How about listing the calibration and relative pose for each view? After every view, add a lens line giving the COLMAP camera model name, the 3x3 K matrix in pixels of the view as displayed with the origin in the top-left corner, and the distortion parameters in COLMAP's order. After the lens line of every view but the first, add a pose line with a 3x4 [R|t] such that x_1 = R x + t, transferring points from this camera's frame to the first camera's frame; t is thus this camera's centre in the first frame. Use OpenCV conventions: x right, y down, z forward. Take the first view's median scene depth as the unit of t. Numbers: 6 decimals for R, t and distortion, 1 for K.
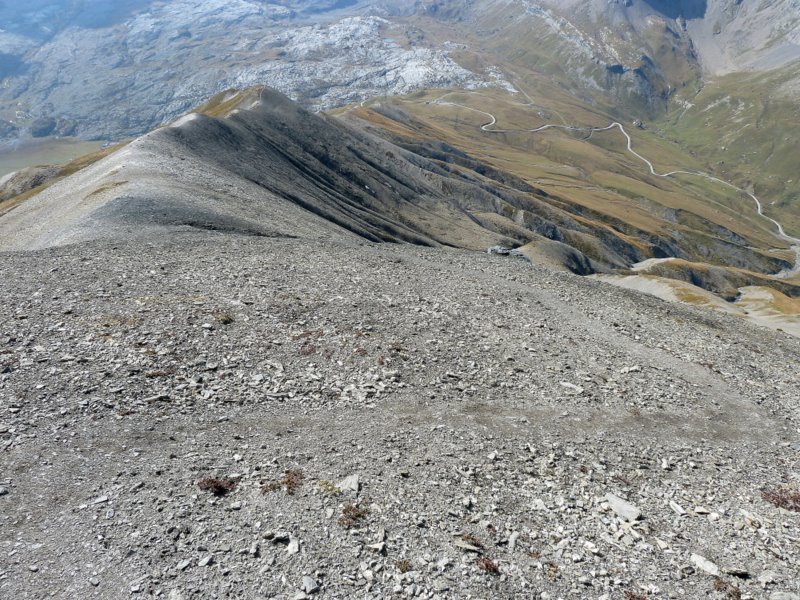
lens RADIAL K [[588.0, 0, 400.0], [0, 588.0, 300.0], [0, 0, 1]] dist [-0.031430, -0.002332]
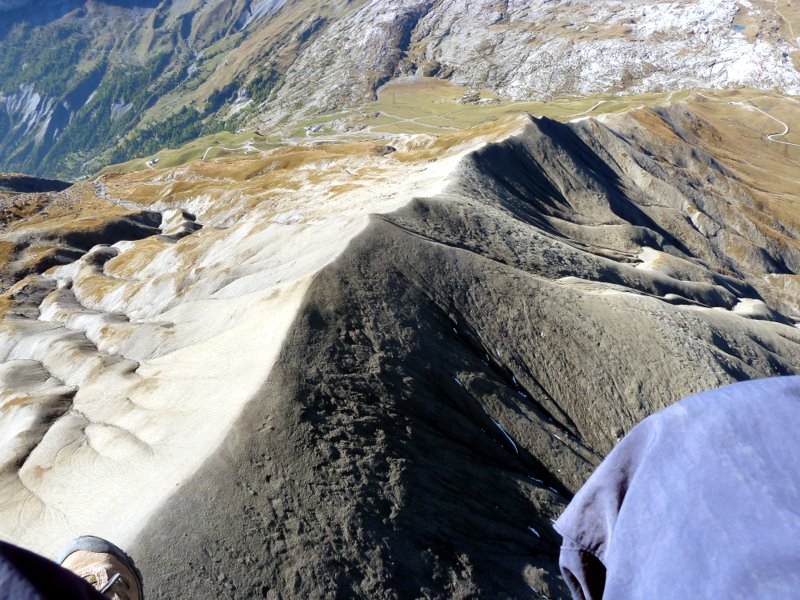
lens RADIAL K [[588.0, 0, 400.0], [0, 588.0, 300.0], [0, 0, 1]] dist [-0.031430, -0.002332]
pose [[0.831396, 0.322434, -0.452567, 0.121410], [-0.272671, 0.946366, 0.173329, 0.001751], [0.484181, -0.020703, 0.874723, -0.247469]]
